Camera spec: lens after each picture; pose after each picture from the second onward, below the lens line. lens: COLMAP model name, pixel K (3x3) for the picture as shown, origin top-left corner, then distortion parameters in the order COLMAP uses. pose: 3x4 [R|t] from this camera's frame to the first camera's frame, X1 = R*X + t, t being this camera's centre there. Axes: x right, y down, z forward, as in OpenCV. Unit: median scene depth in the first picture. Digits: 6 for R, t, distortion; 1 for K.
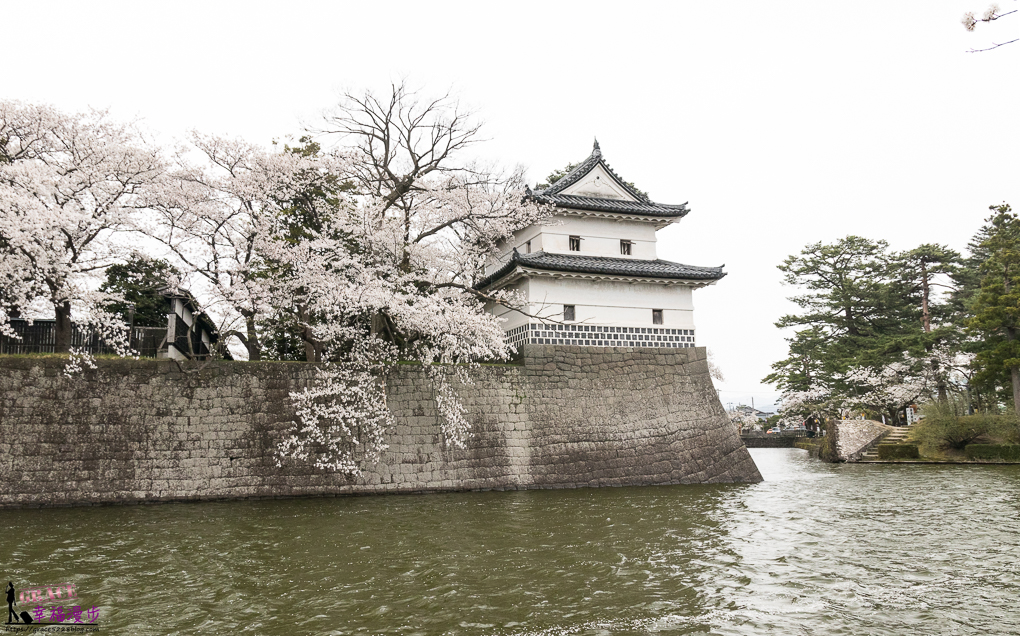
lens RADIAL K [[807.3, 0, 508.9], [0, 807.3, 310.6], [0, 0, 1]] dist [0.006608, -0.004049]
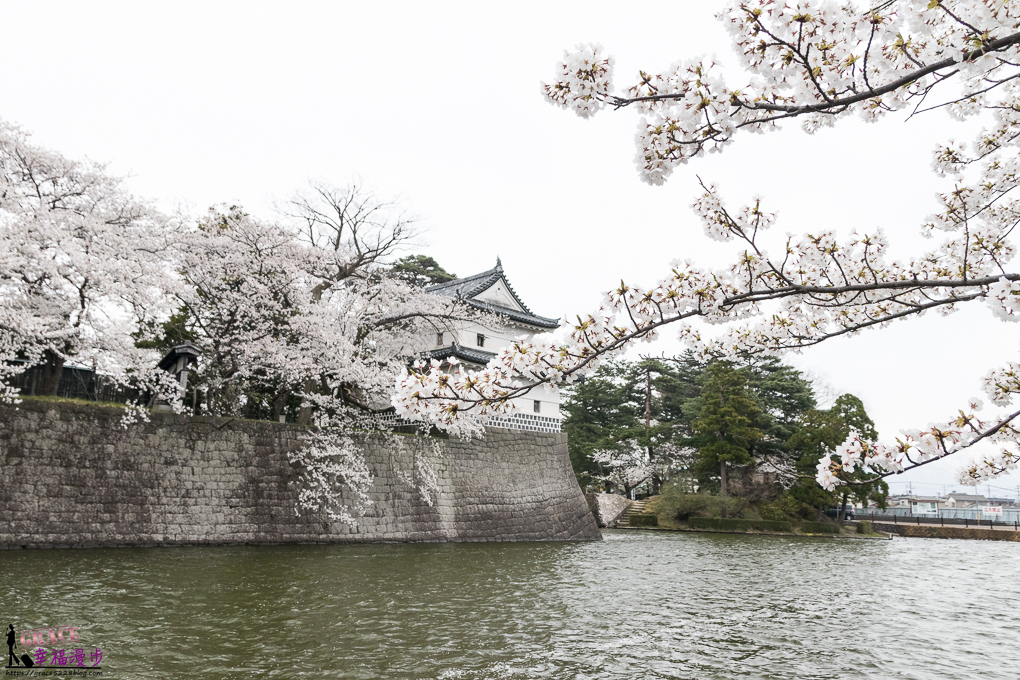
lens RADIAL K [[792.2, 0, 512.3], [0, 792.2, 338.3], [0, 0, 1]] dist [0.012126, 0.006007]
pose [[0.913447, 0.123733, 0.387691, -0.439705], [-0.107161, 0.992169, -0.064170, -0.018787], [-0.392594, 0.017070, 0.919553, -0.160570]]
